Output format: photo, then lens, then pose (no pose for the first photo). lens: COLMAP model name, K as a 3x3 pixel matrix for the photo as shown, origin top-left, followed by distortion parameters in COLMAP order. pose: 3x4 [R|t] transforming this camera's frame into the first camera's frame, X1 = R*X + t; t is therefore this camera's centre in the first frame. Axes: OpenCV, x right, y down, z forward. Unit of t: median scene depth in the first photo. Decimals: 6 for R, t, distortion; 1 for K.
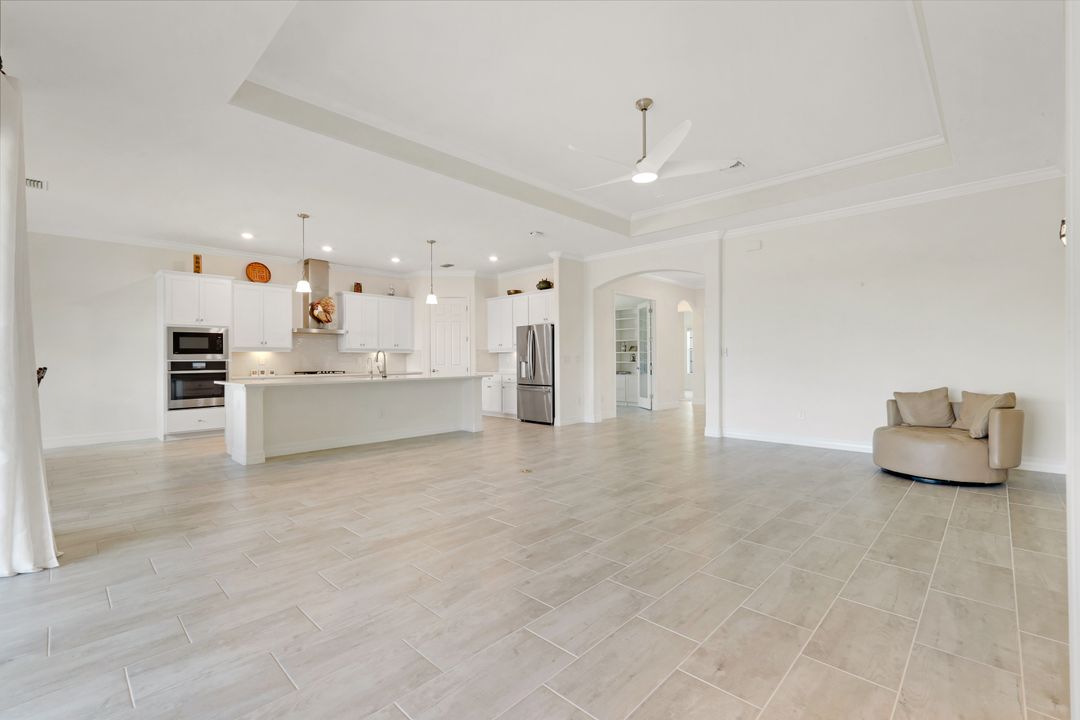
lens RADIAL K [[470.4, 0, 541.6], [0, 470.4, 357.6], [0, 0, 1]] dist [0.002962, 0.001291]
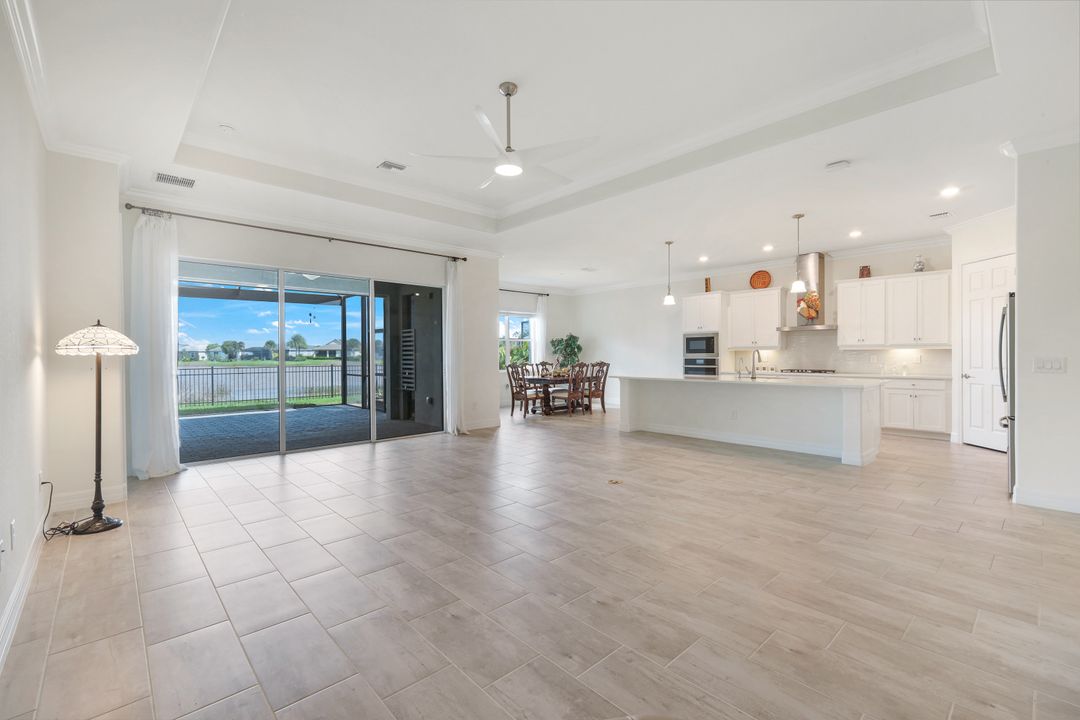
lens RADIAL K [[470.4, 0, 538.3], [0, 470.4, 359.5], [0, 0, 1]] dist [0.002962, 0.001291]
pose [[-0.056207, 0.018571, -0.998246, 0.610529], [0.011688, 0.999771, 0.017941, -0.018252], [0.998351, -0.010659, -0.056411, 0.593332]]
